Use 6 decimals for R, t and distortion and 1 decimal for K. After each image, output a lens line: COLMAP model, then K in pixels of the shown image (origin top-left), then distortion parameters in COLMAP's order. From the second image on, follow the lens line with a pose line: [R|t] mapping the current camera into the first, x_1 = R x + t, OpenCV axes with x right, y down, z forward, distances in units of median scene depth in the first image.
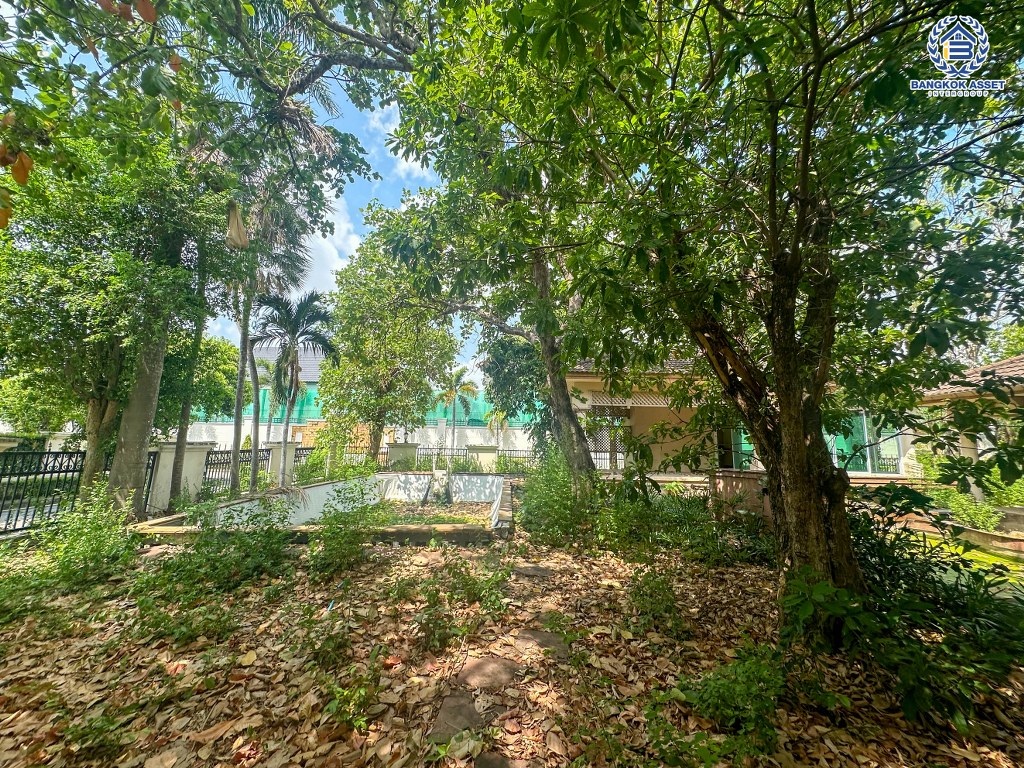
lens RADIAL K [[415.2, 0, 514.0], [0, 415.2, 384.0], [0, 0, 1]] dist [-0.001053, -0.000088]
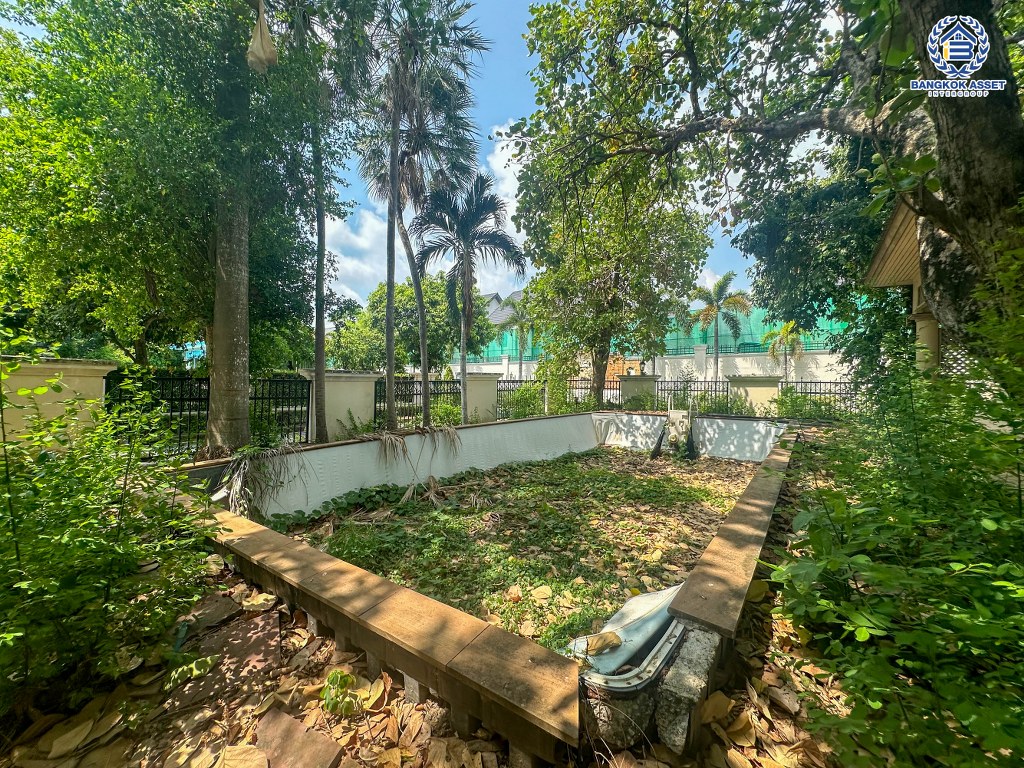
lens RADIAL K [[415.2, 0, 514.0], [0, 415.2, 384.0], [0, 0, 1]] dist [-0.001053, -0.000088]
pose [[0.803118, -0.010747, -0.595724, 0.013171], [0.095529, 0.989225, 0.110939, 0.053974], [0.588113, -0.146006, 0.795491, 0.258301]]
